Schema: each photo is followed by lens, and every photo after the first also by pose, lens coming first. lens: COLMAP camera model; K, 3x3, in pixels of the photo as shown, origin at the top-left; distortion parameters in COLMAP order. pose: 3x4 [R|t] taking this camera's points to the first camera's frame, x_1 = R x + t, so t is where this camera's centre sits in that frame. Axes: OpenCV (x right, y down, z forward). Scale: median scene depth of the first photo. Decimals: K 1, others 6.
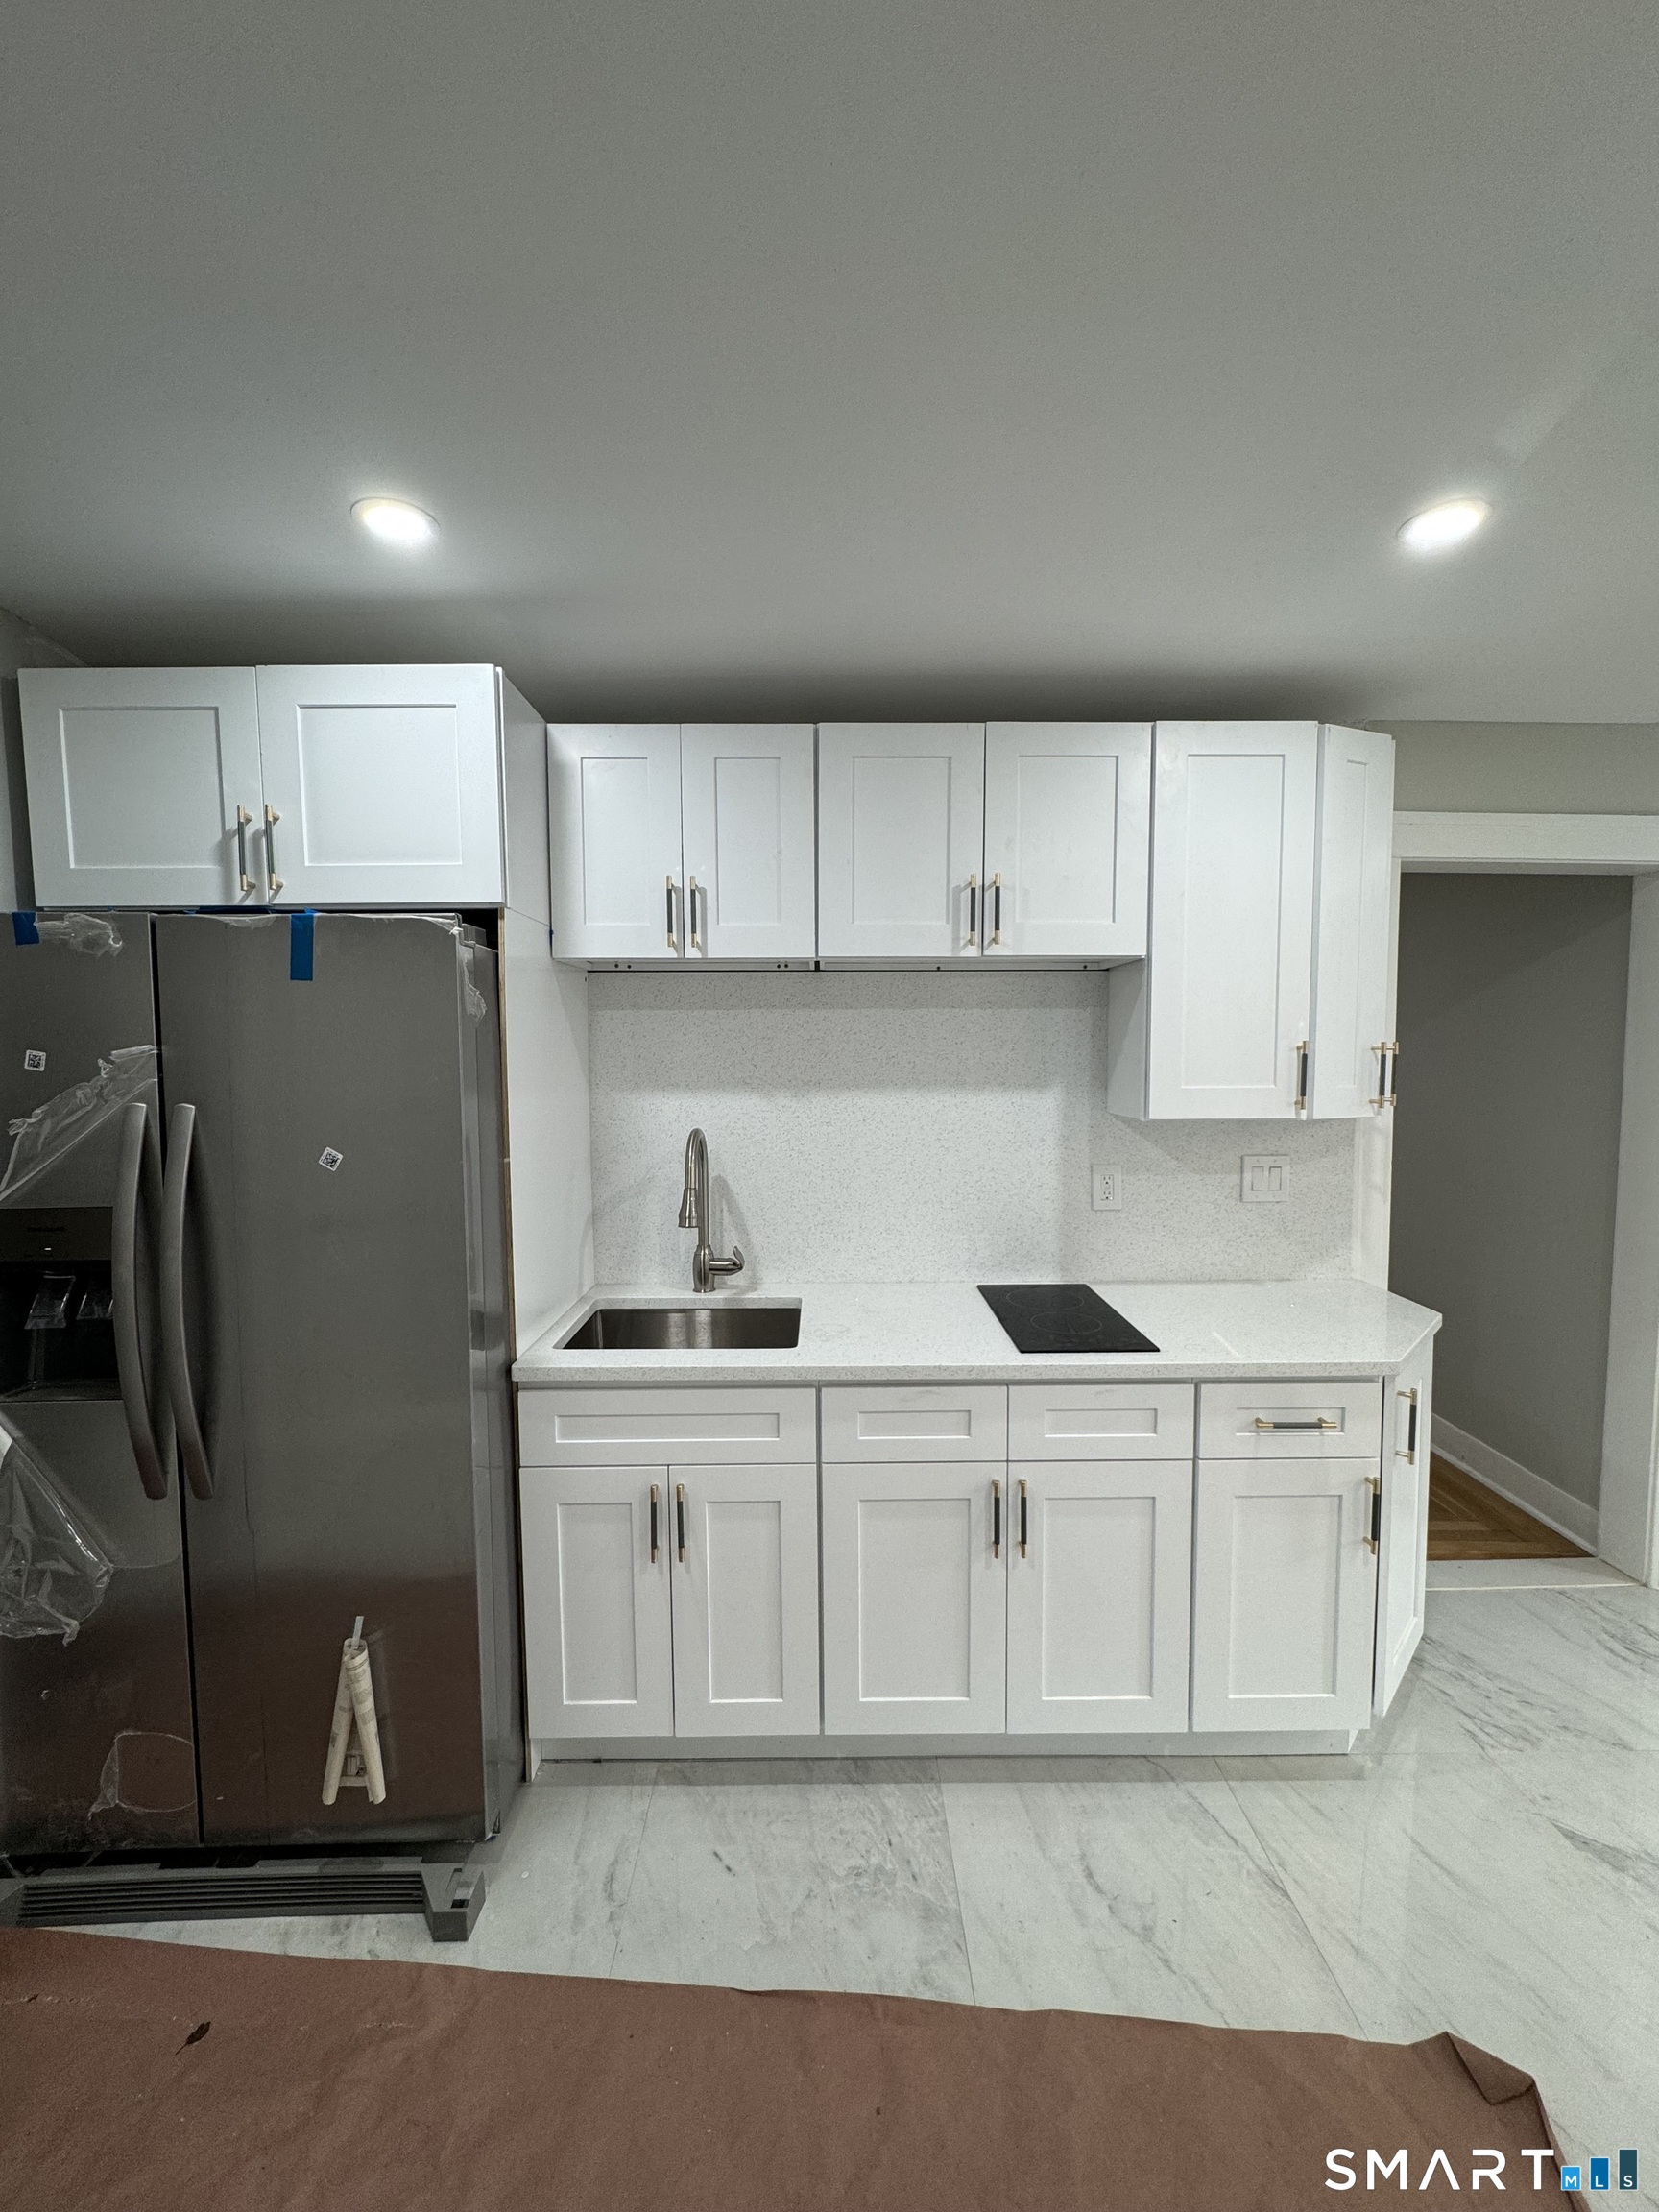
lens RADIAL K [[884.6, 0, 828.8], [0, 884.6, 1107.7], [0, 0, 1]] dist [-0.003528, 0.000416]
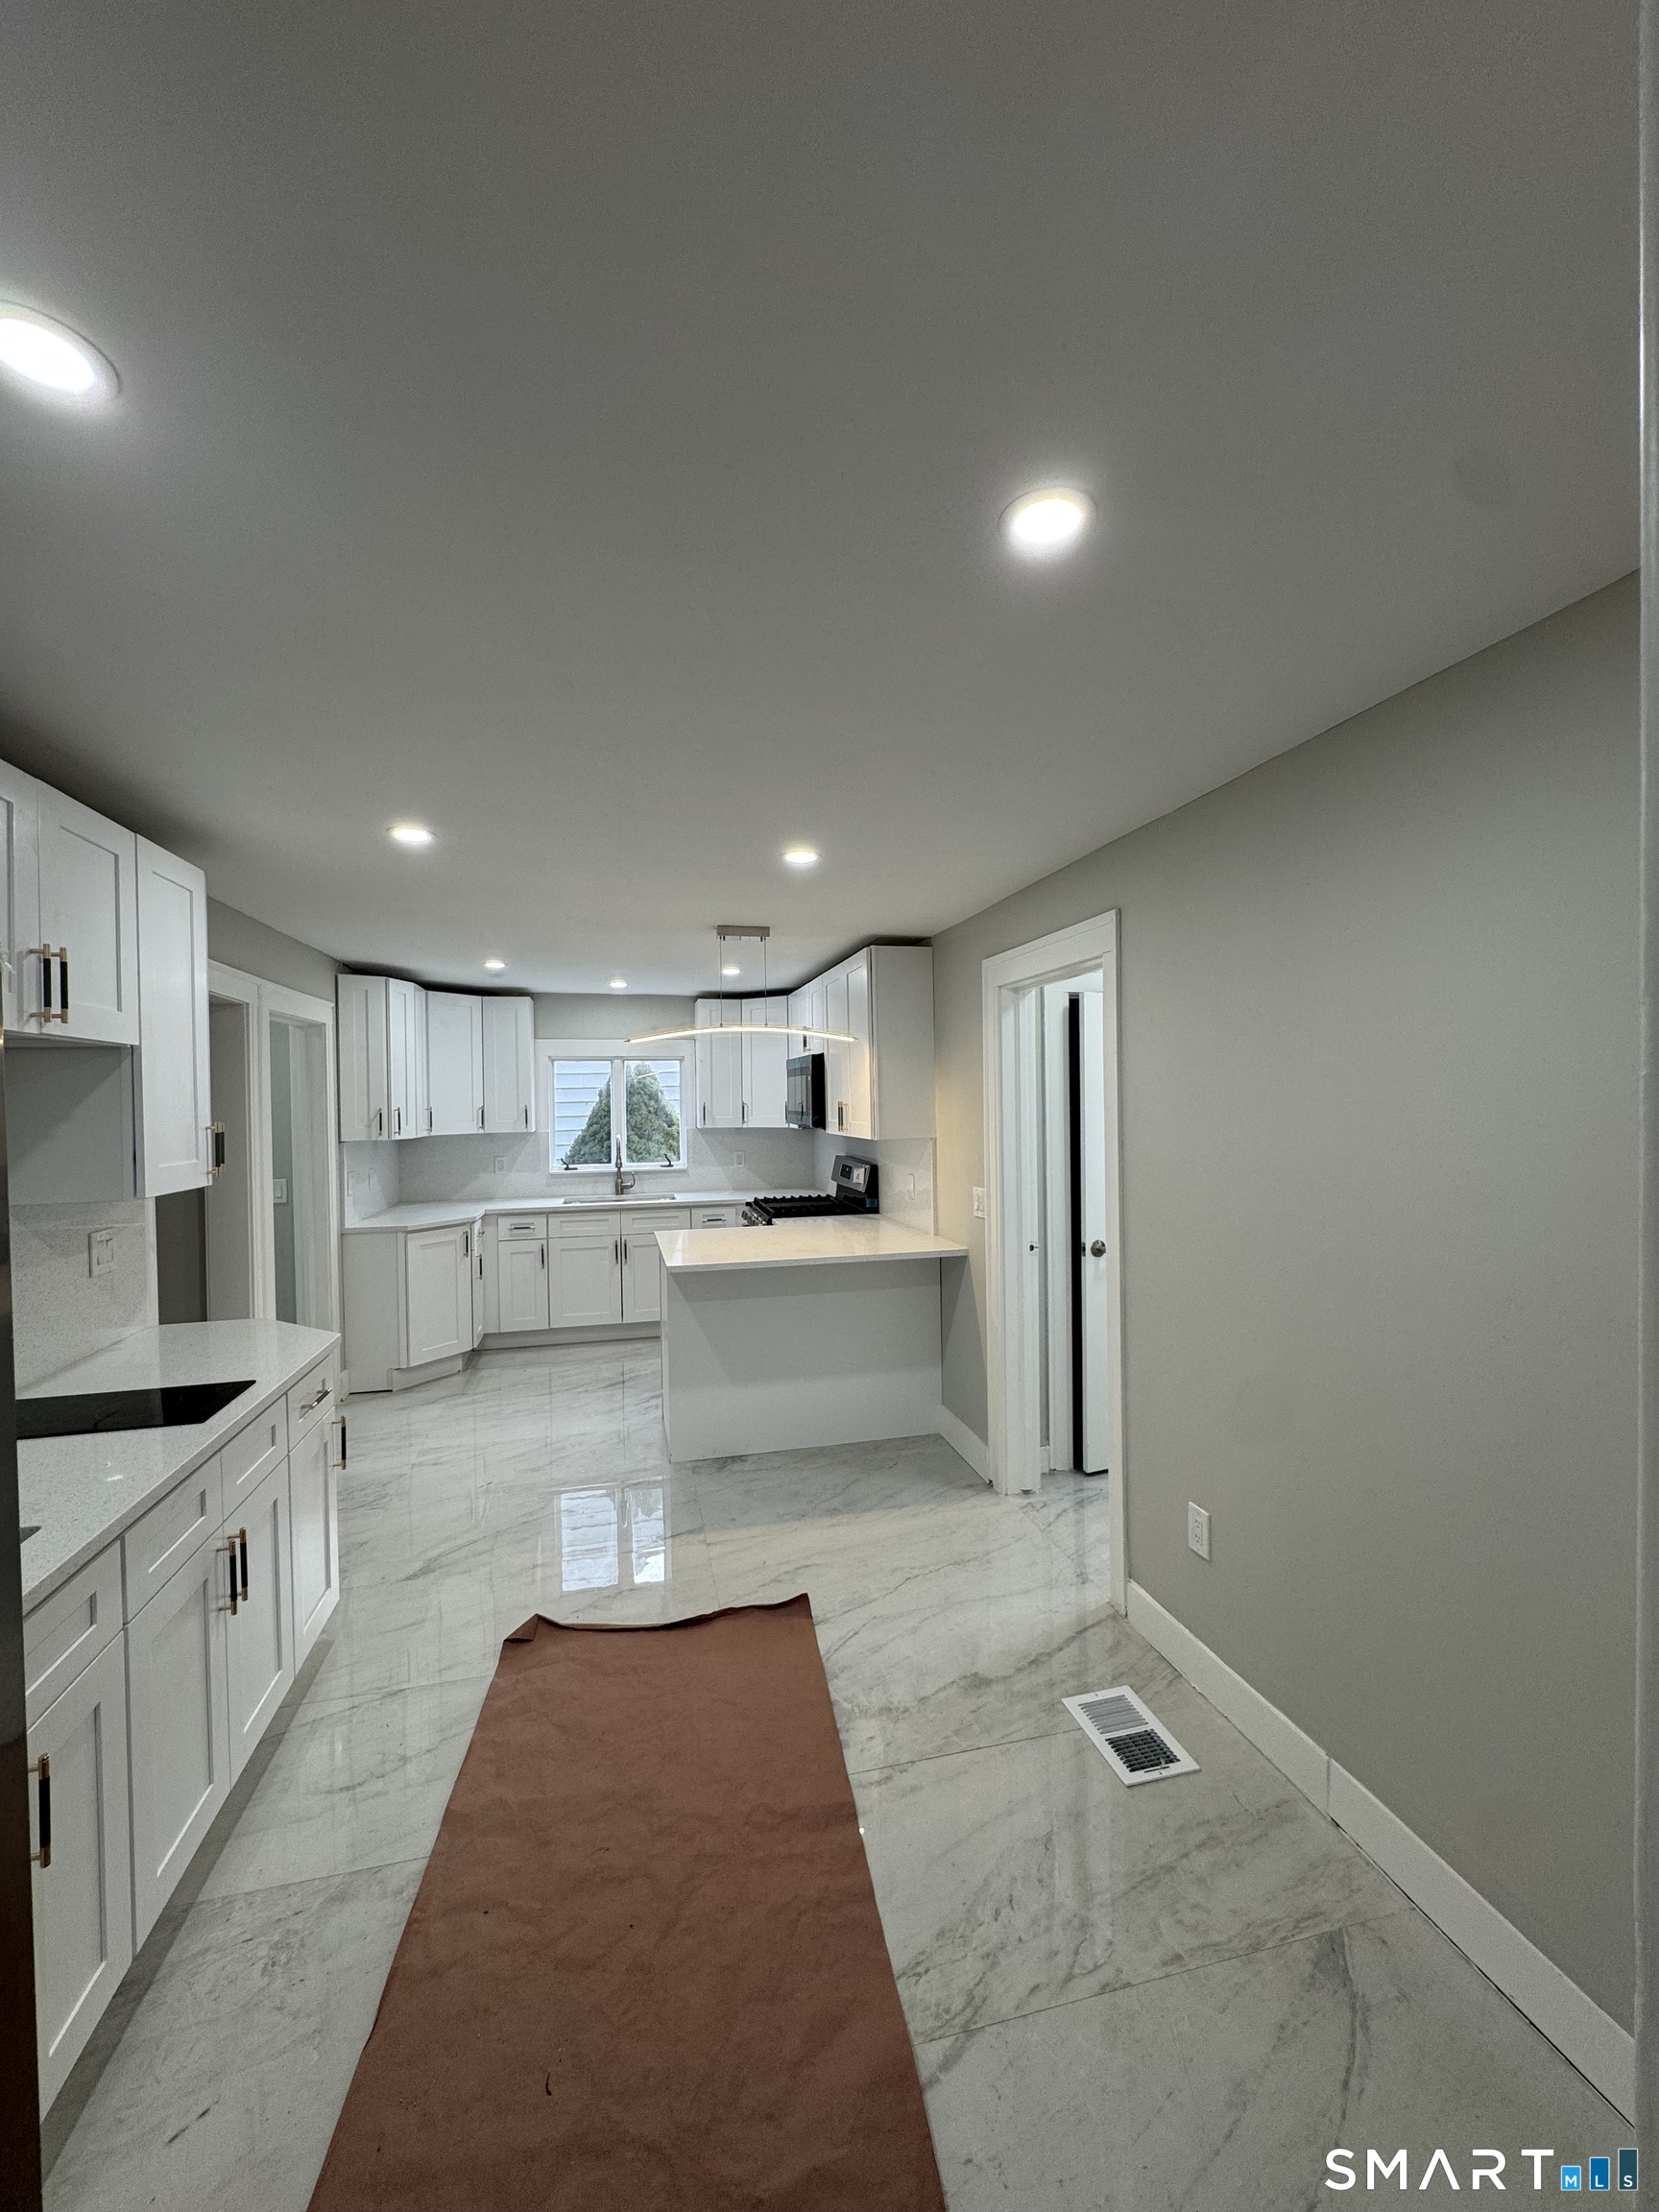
lens RADIAL K [[884.6, 0, 828.8], [0, 884.6, 1107.7], [0, 0, 1]] dist [-0.003528, 0.000416]
pose [[-0.223840, 0.000256, 0.974626, -0.984220], [0.082696, 0.996399, 0.018731, -0.053979], [-0.971111, 0.084790, -0.223055, 0.488001]]
